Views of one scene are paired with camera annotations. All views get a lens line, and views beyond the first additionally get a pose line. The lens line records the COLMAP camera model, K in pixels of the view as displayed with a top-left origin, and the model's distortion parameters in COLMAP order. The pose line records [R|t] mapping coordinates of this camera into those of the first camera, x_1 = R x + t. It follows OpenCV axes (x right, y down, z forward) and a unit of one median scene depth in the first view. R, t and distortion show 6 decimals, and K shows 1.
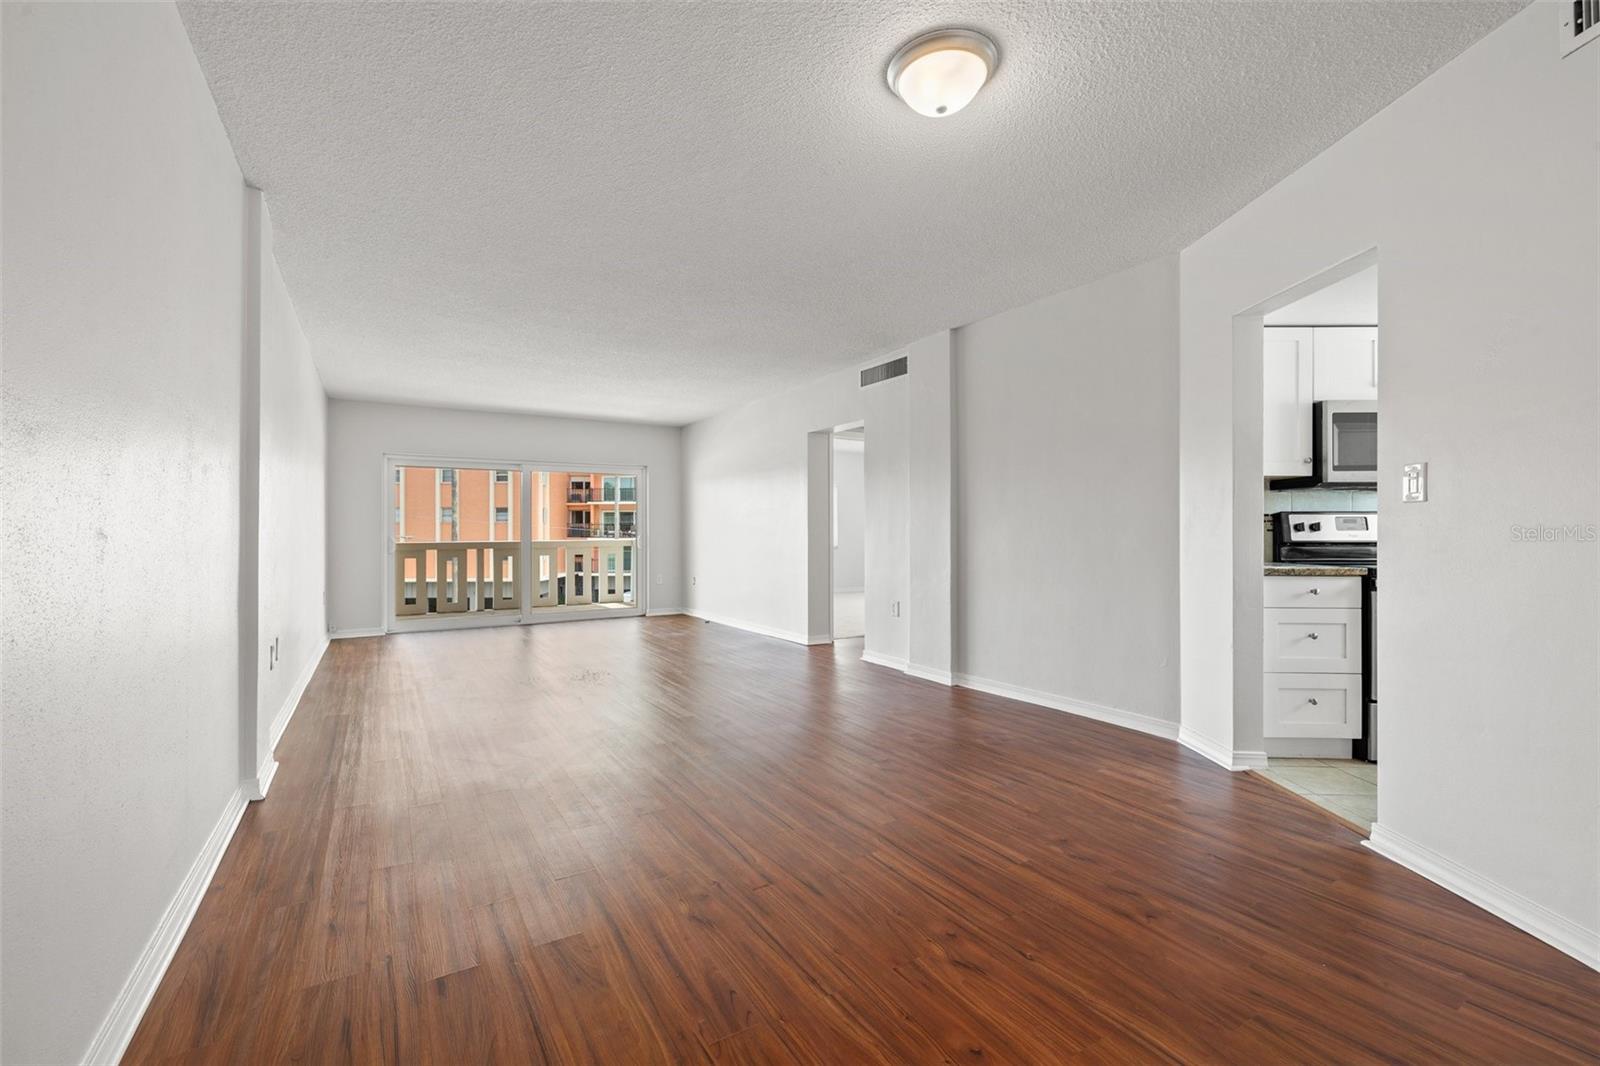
lens RADIAL K [[675.0, 0, 774.7], [0, 675.0, 526.1], [0, 0, 1]] dist [0.002017, 0.000353]
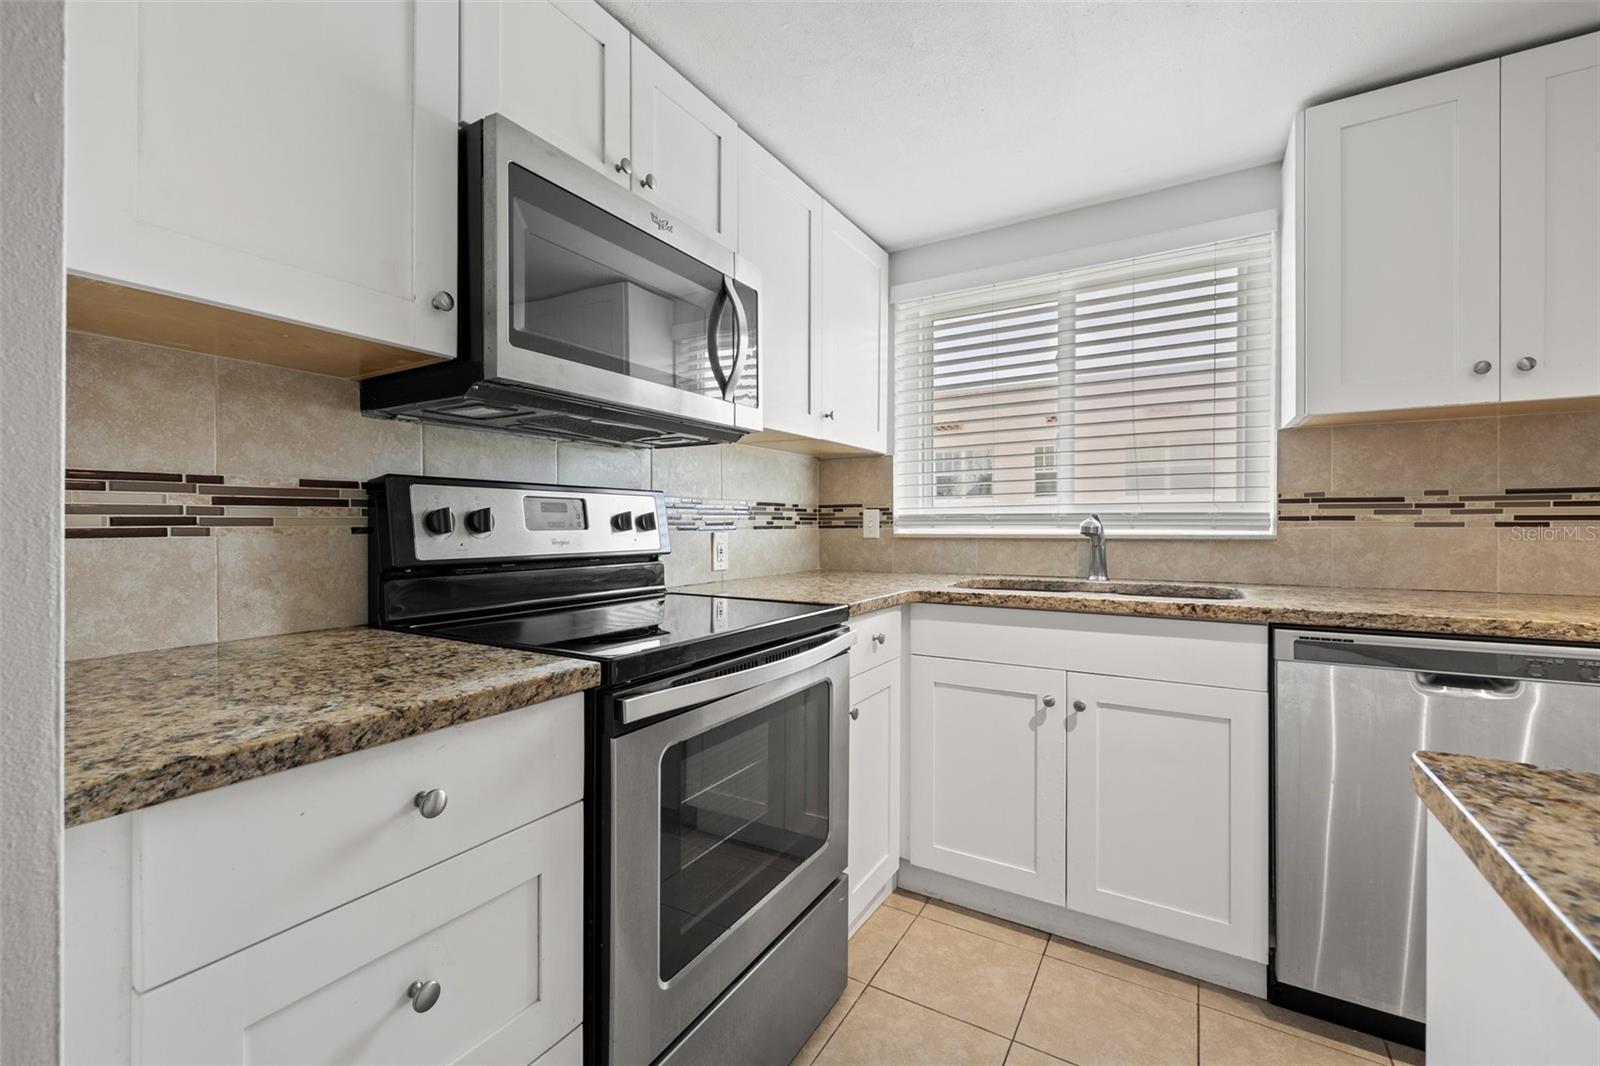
lens RADIAL K [[675.0, 0, 774.7], [0, 675.0, 526.1], [0, 0, 1]] dist [0.002017, 0.000353]
pose [[0.529154, -0.003546, 0.848518, 0.575086], [-0.000974, 0.999988, 0.004786, 0.002171], [-0.848525, -0.003359, 0.529144, 0.671577]]
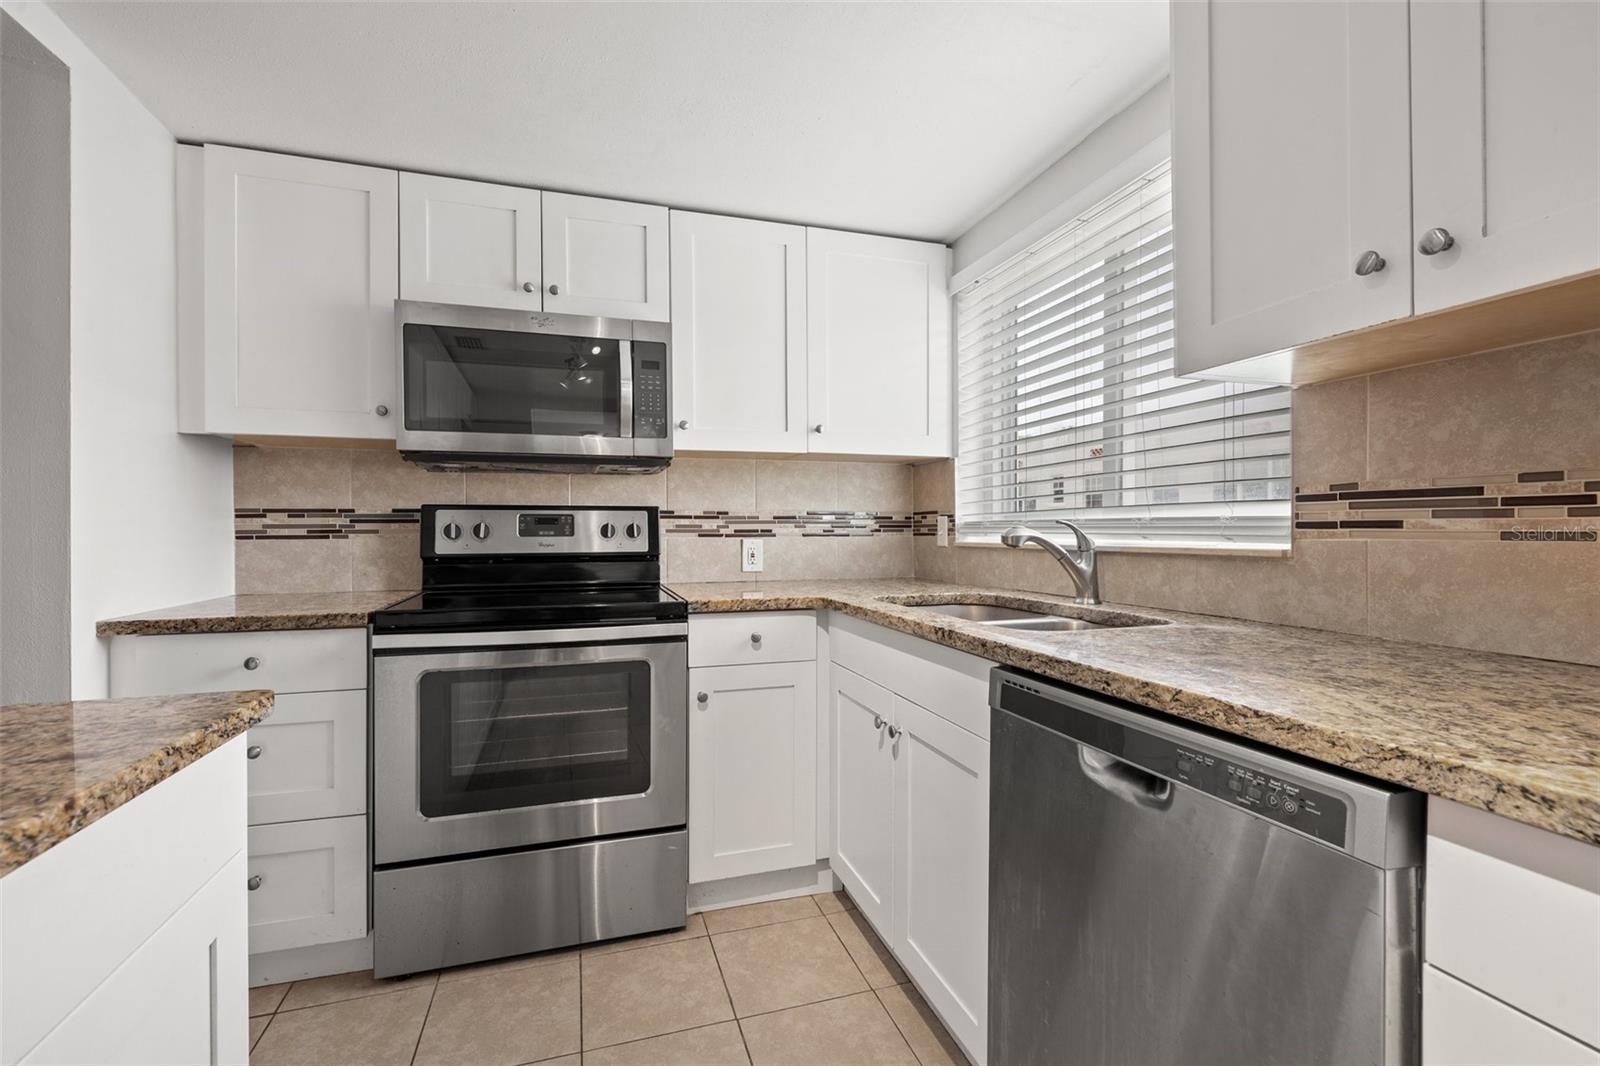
lens RADIAL K [[687.7, 0, 800.0], [0, 687.7, 533.0], [0, 0, 1]] dist [0.003669, 0.000433]
pose [[0.957593, -0.003750, 0.288100, 0.893118], [0.001709, 0.999972, 0.007335, -0.000671], [-0.288119, -0.006531, 0.957572, 0.347953]]
